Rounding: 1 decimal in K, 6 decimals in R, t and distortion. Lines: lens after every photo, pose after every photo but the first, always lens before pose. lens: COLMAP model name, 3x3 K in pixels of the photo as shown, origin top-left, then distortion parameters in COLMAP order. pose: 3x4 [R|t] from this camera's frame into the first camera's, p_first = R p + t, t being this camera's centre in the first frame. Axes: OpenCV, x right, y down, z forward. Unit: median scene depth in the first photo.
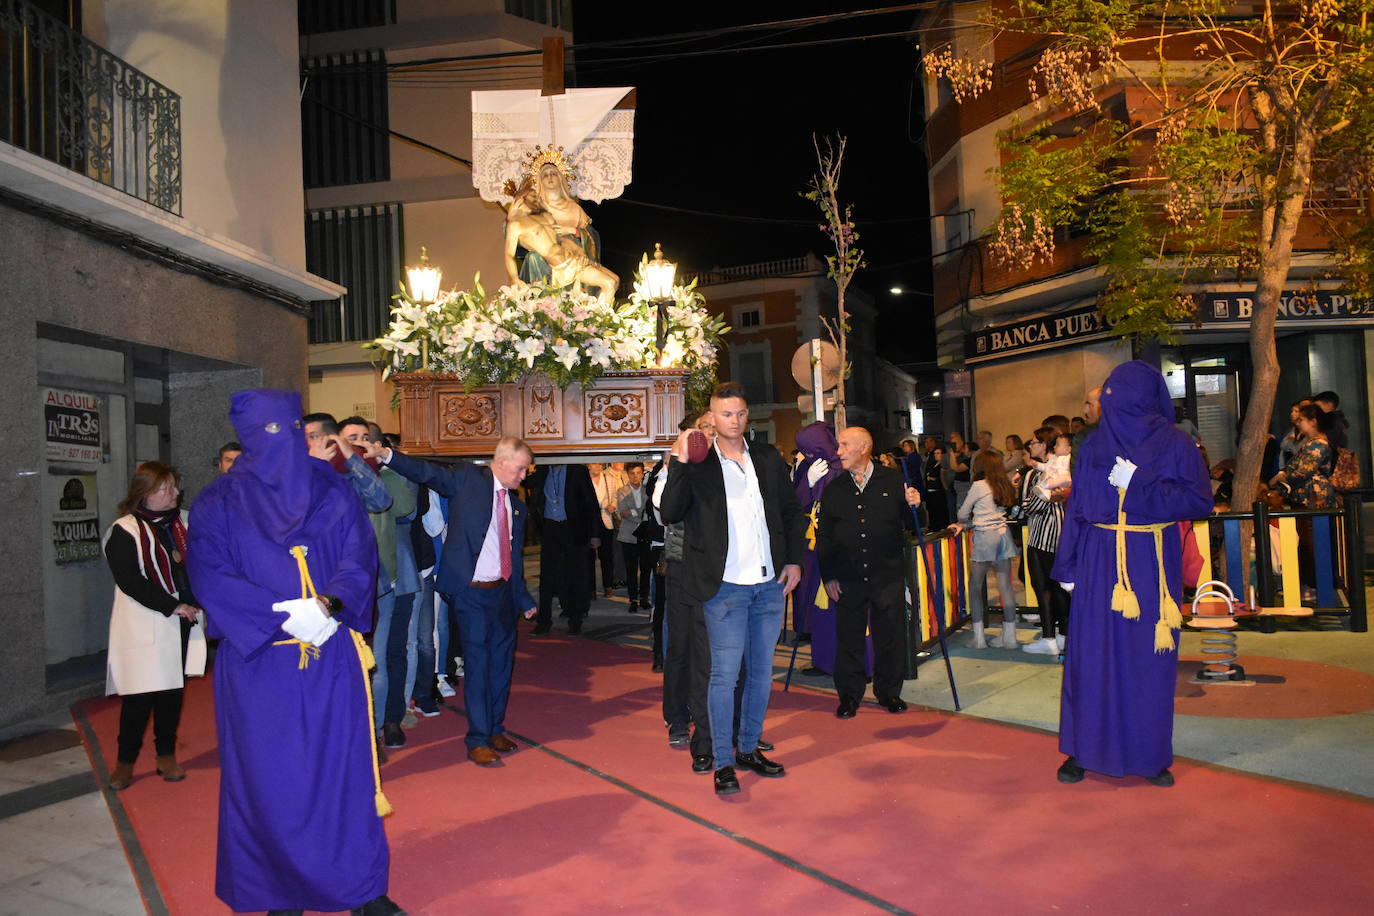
lens RADIAL K [[1060.9, 0, 687.0], [0, 1060.9, 458.0], [0, 0, 1]] dist [-0.017889, 0.004170]
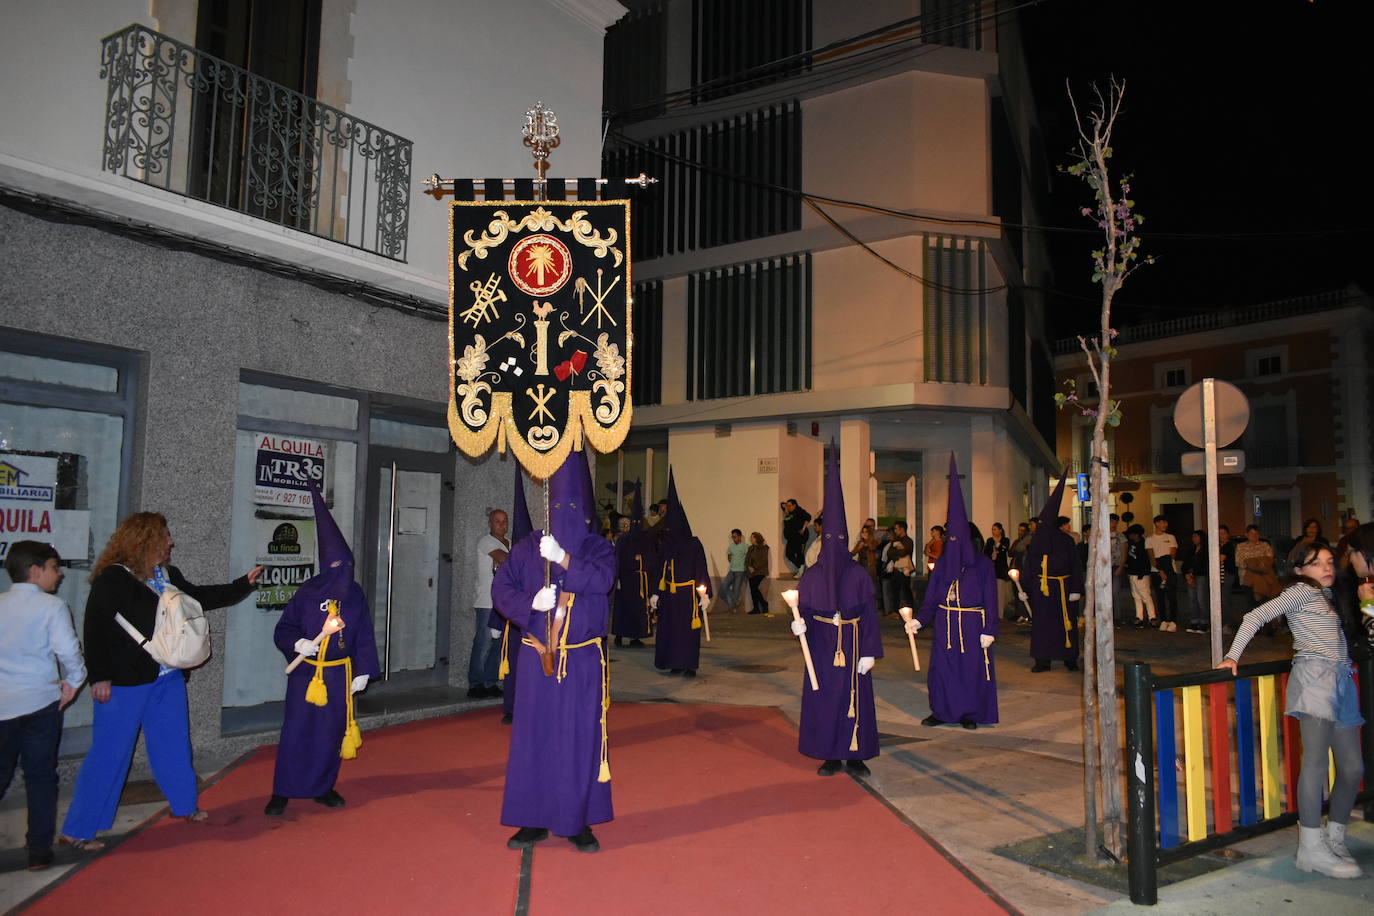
lens RADIAL K [[1060.9, 0, 687.0], [0, 1060.9, 458.0], [0, 0, 1]] dist [-0.017889, 0.004170]
pose [[0.886168, 0.013760, -0.463160, 0.221450], [-0.039141, 0.998209, -0.045232, -0.011605], [0.461708, 0.058211, 0.885120, 0.265481]]
